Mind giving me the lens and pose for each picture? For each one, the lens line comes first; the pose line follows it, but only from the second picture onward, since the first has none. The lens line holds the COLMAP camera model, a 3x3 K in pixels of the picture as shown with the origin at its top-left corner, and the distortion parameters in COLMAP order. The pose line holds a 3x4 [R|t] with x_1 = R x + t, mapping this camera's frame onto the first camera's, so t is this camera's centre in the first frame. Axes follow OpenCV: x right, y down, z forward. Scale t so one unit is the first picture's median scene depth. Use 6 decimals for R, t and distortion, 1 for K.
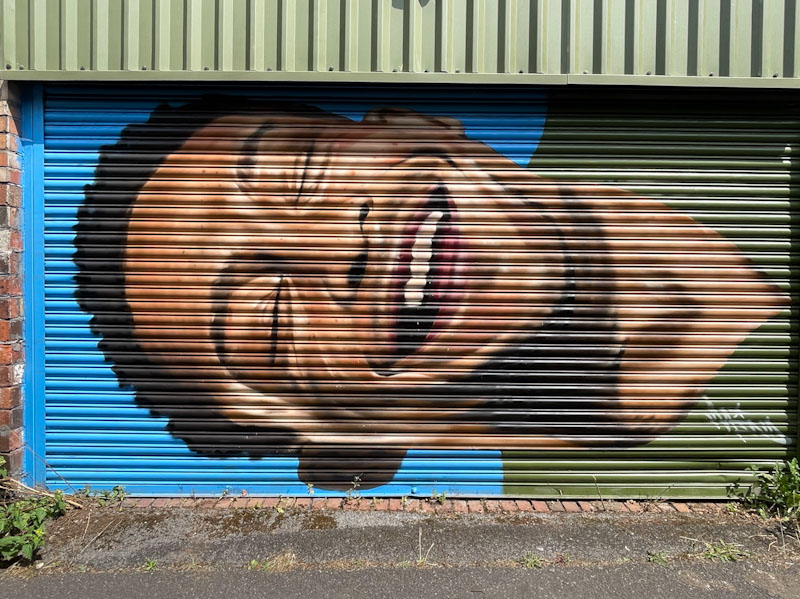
lens RADIAL K [[509.2, 0, 400.0], [0, 509.2, 301.1], [0, 0, 1]] dist [0.024450, -0.001805]
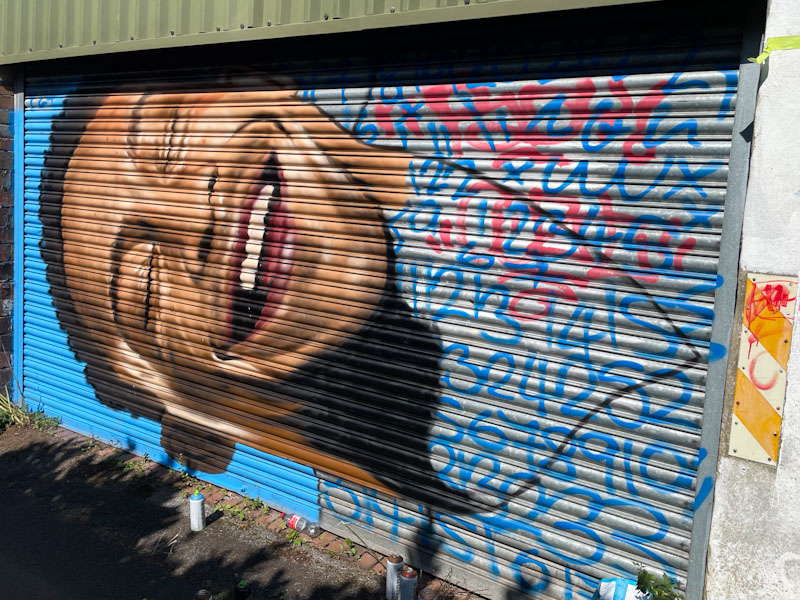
lens RADIAL K [[609.9, 0, 399.8], [0, 609.9, 298.1], [0, 0, 1]] dist [0.066261, -0.004342]
pose [[0.857226, 0.123852, -0.499824, 0.813854], [-0.100230, 0.992212, 0.073961, -0.082440], [0.505092, -0.013304, 0.862963, 0.193815]]
